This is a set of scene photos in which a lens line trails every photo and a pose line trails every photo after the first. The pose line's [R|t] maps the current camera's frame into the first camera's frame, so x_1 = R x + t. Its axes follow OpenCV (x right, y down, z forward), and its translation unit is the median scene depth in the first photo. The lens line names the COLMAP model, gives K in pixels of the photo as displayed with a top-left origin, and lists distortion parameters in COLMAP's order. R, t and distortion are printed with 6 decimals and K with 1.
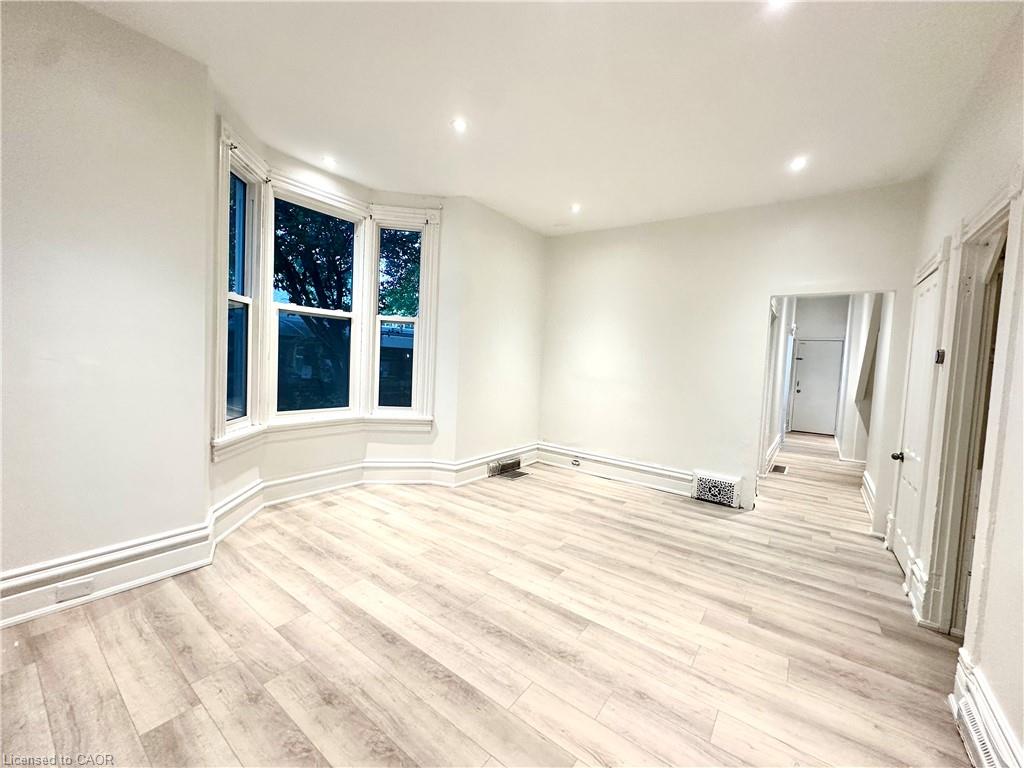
lens RADIAL K [[407.5, 0, 512.0], [0, 407.5, 384.0], [0, 0, 1]] dist [-0.002615, 0.000072]
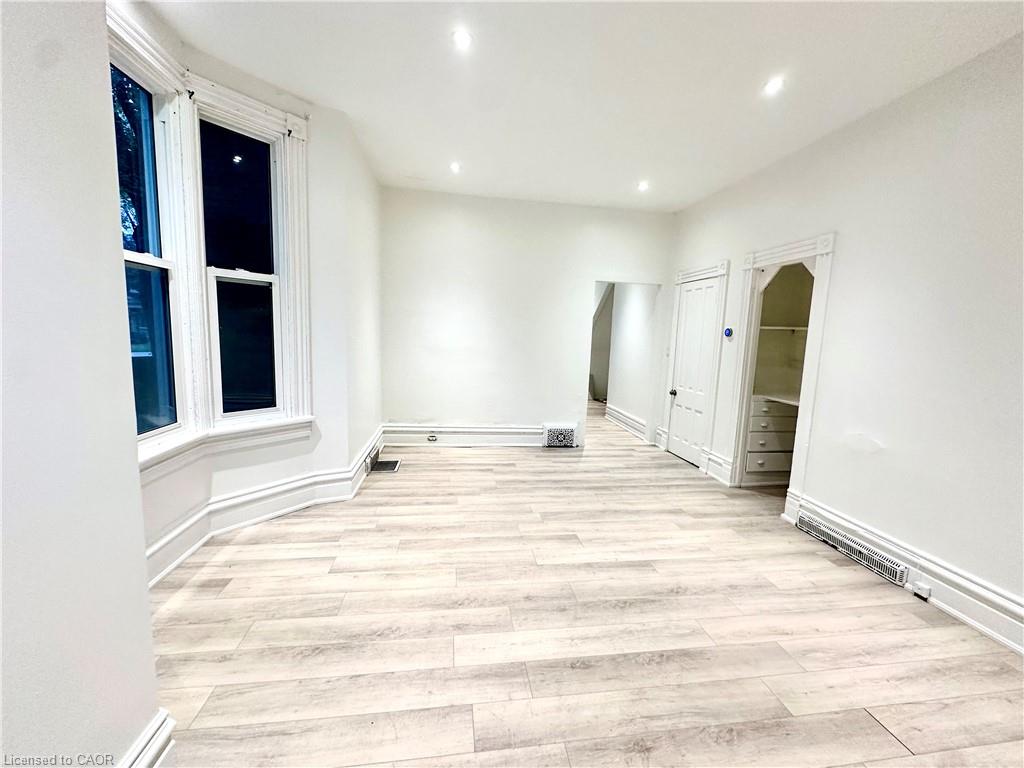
lens RADIAL K [[407.5, 0, 512.0], [0, 407.5, 384.0], [0, 0, 1]] dist [-0.002615, 0.000072]
pose [[0.709416, -0.109183, 0.696281, -0.555951], [0.038830, 0.992482, 0.116068, -0.059290], [-0.703719, -0.055304, 0.708322, 0.289495]]
